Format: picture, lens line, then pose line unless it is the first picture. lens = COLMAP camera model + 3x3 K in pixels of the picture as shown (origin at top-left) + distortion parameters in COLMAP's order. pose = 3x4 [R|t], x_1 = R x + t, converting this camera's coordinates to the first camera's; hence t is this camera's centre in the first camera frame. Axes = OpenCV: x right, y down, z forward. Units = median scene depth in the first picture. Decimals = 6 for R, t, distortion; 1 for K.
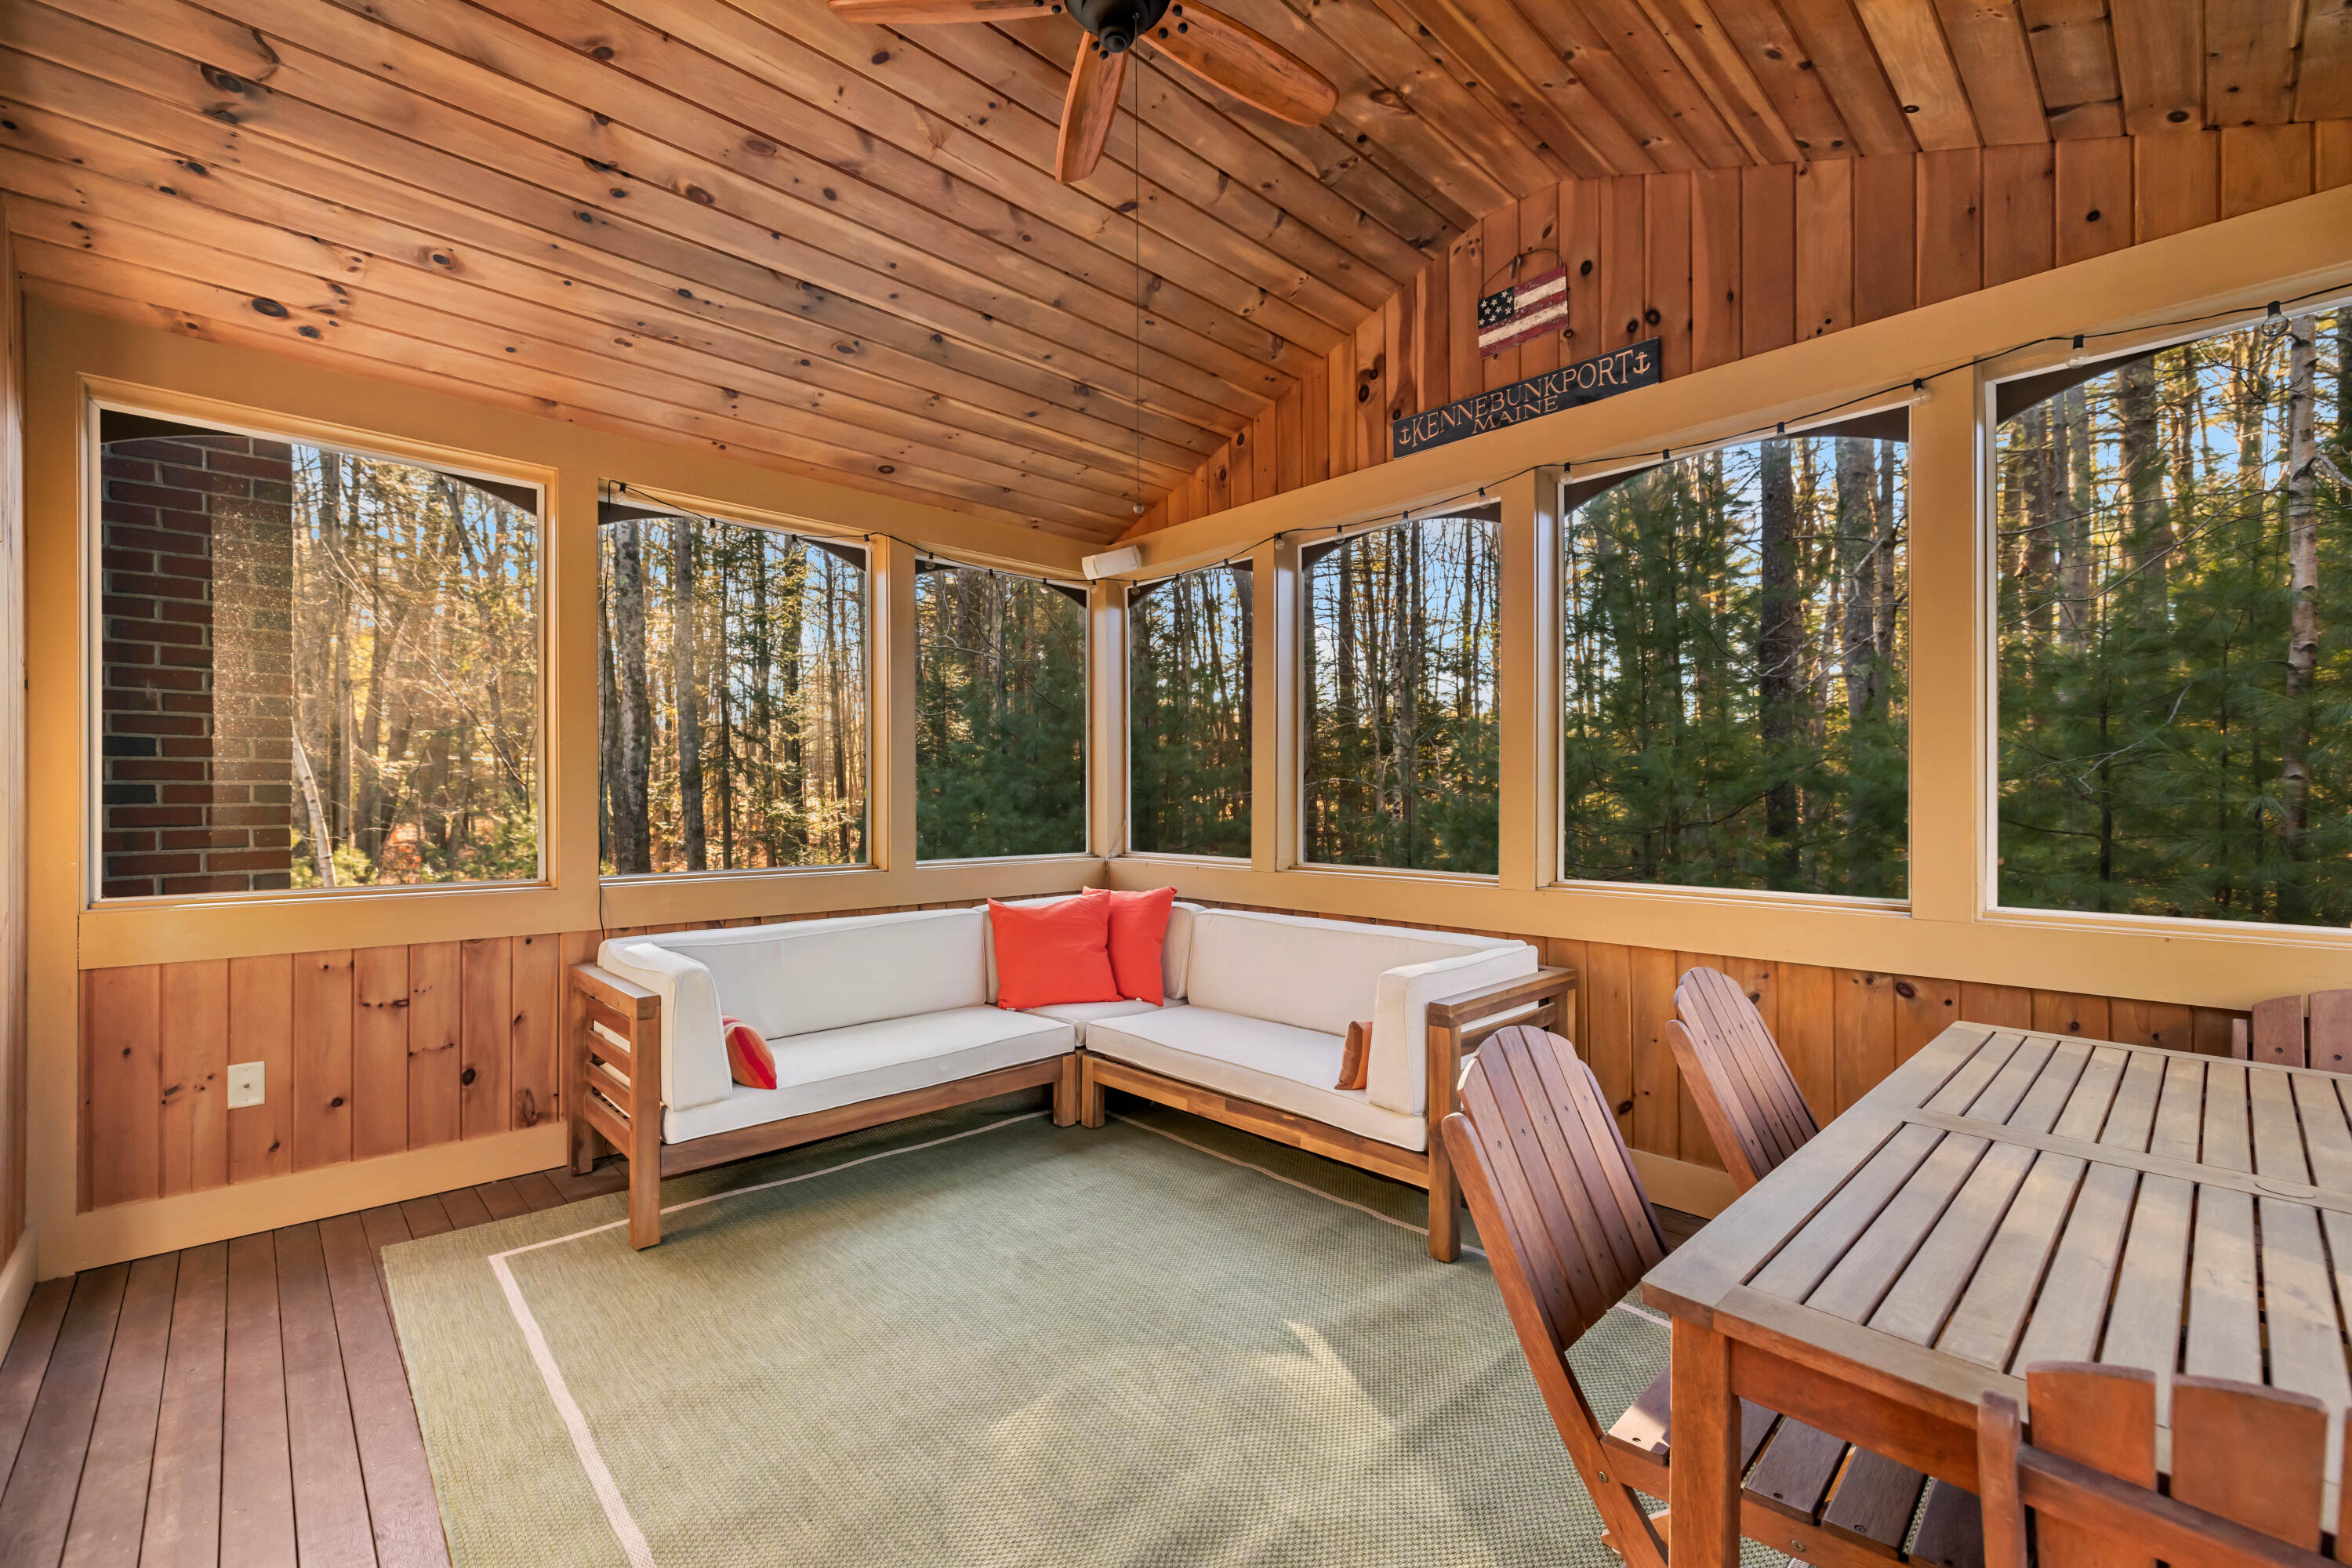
lens RADIAL K [[984.5, 0, 1163.4], [0, 984.5, 790.2], [0, 0, 1]] dist [-0.001169, -0.000109]
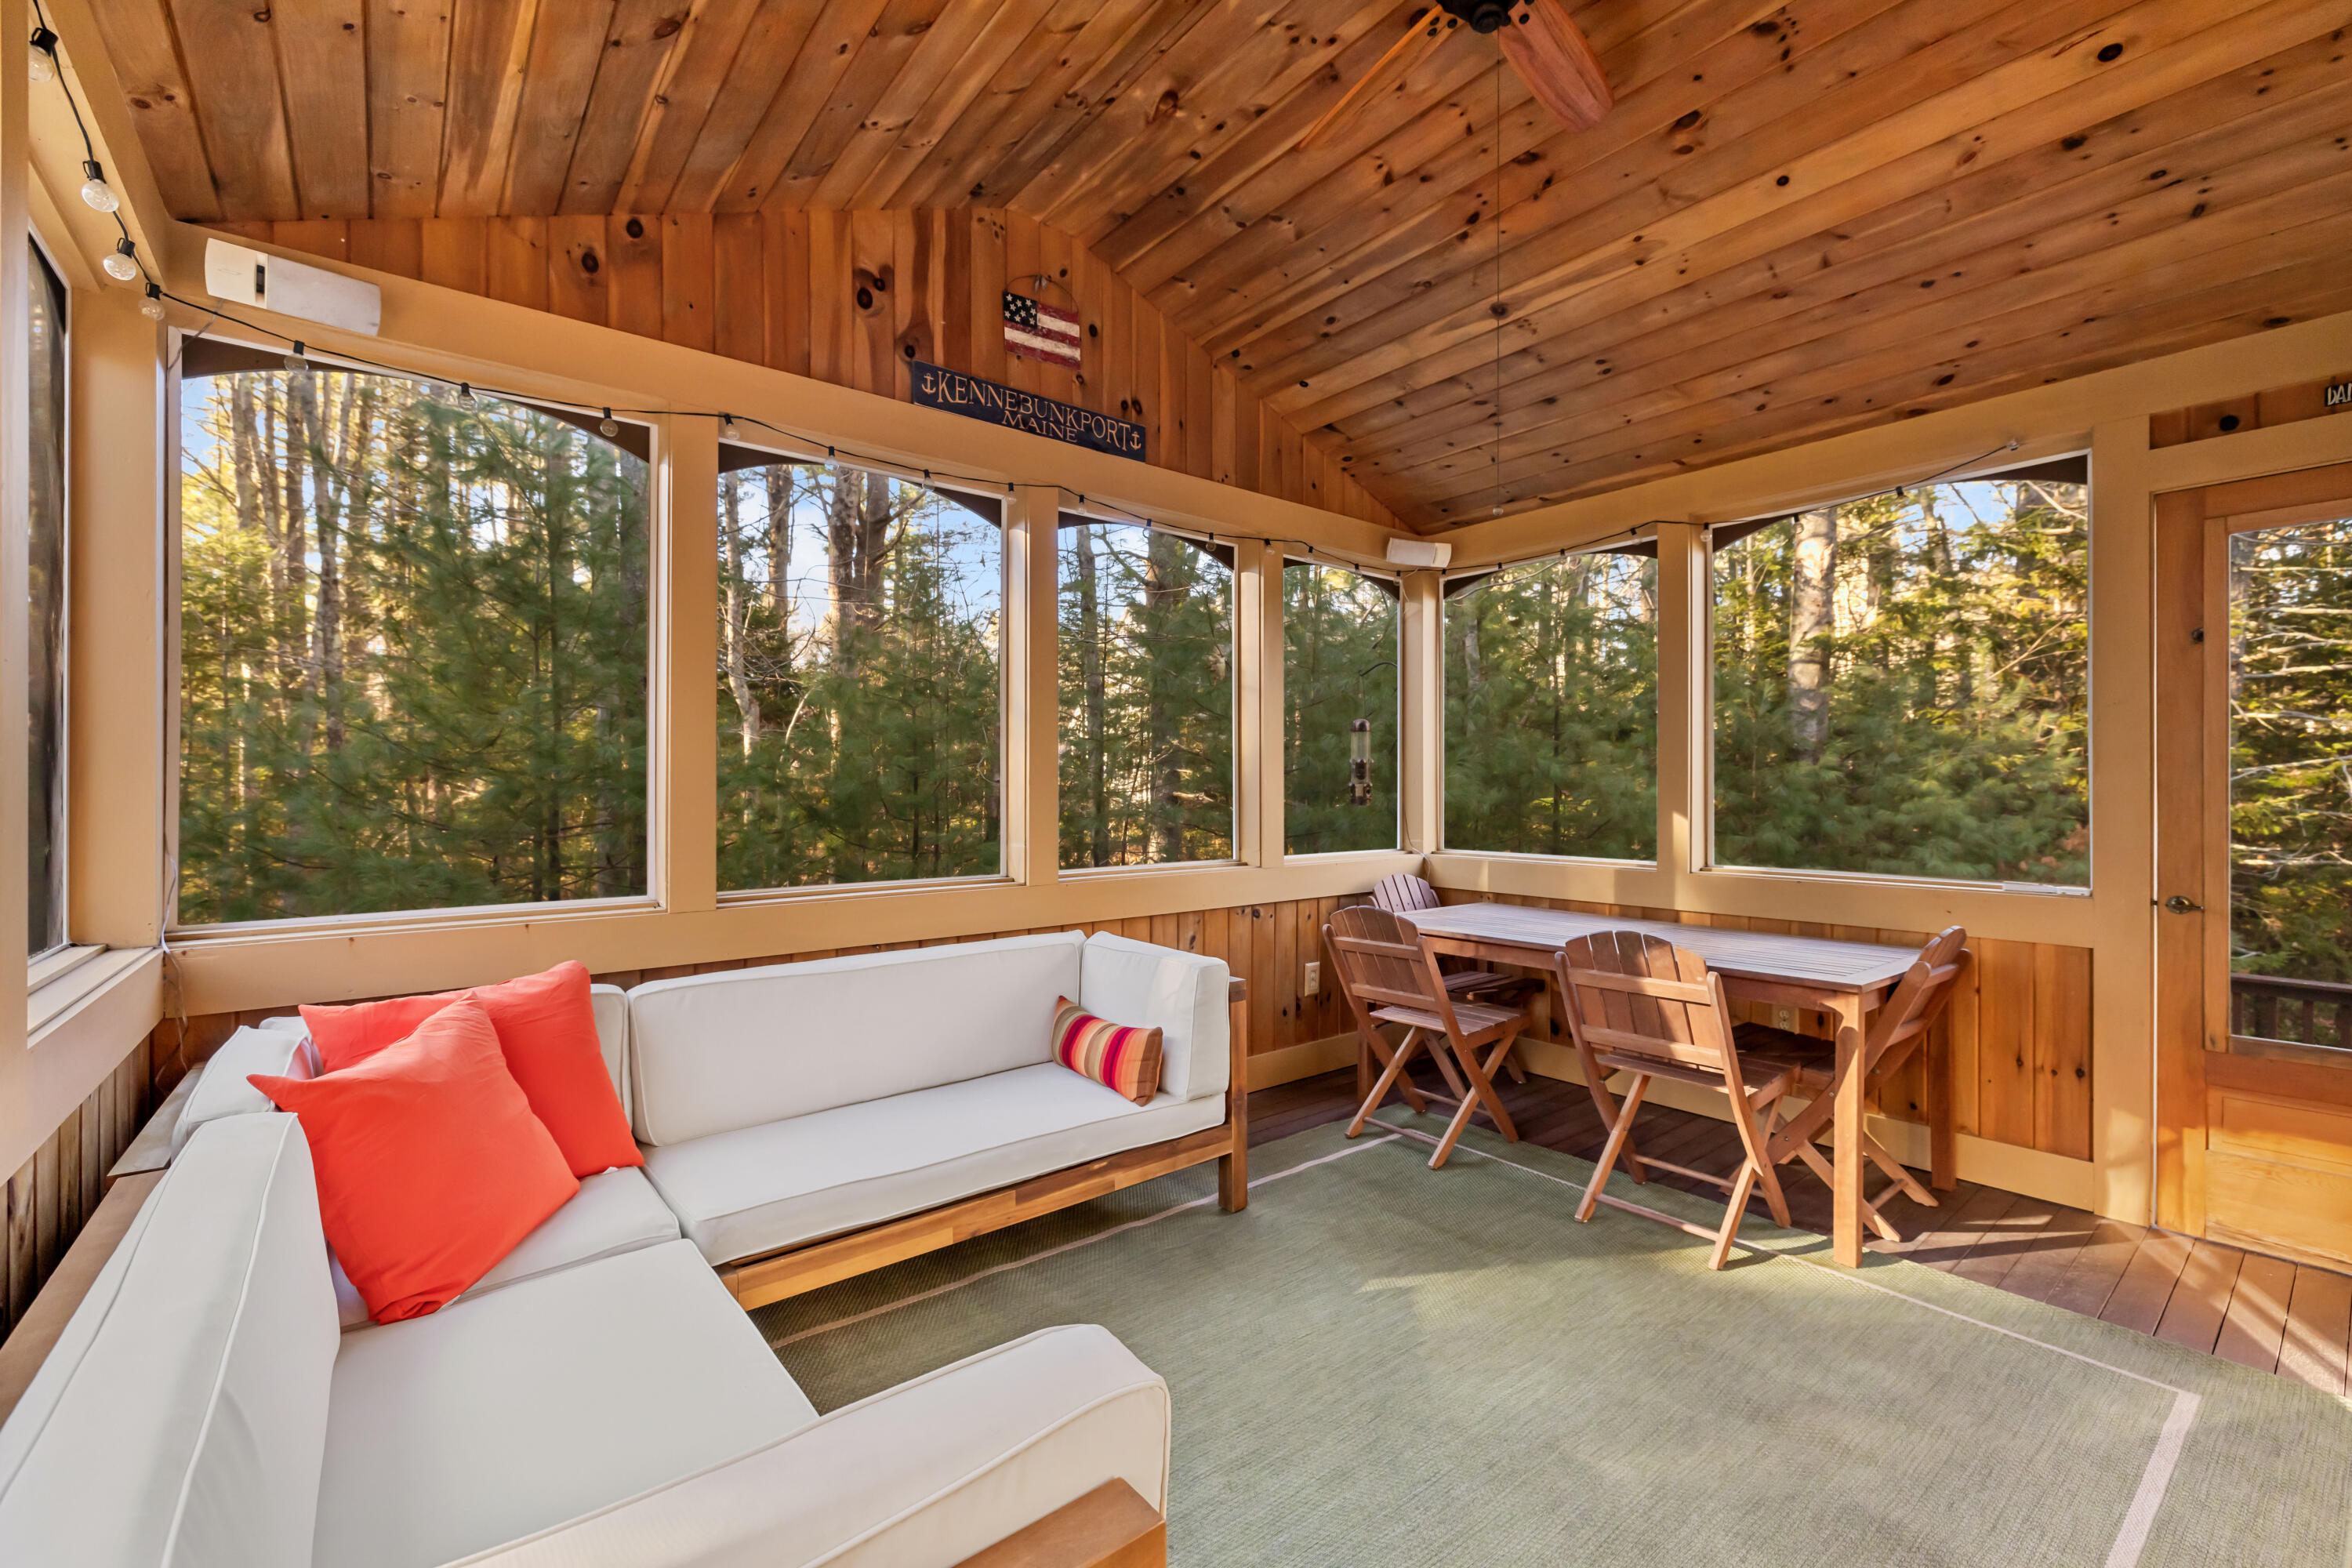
lens RADIAL K [[984.5, 0, 1163.8], [0, 984.5, 785.6], [0, 0, 1]] dist [-0.001169, -0.000109]
pose [[0.078197, 0.009572, 0.996892, -0.677419], [0.002087, 0.999950, -0.009765, 0.007268], [-0.996936, 0.002844, 0.078173, 0.808058]]
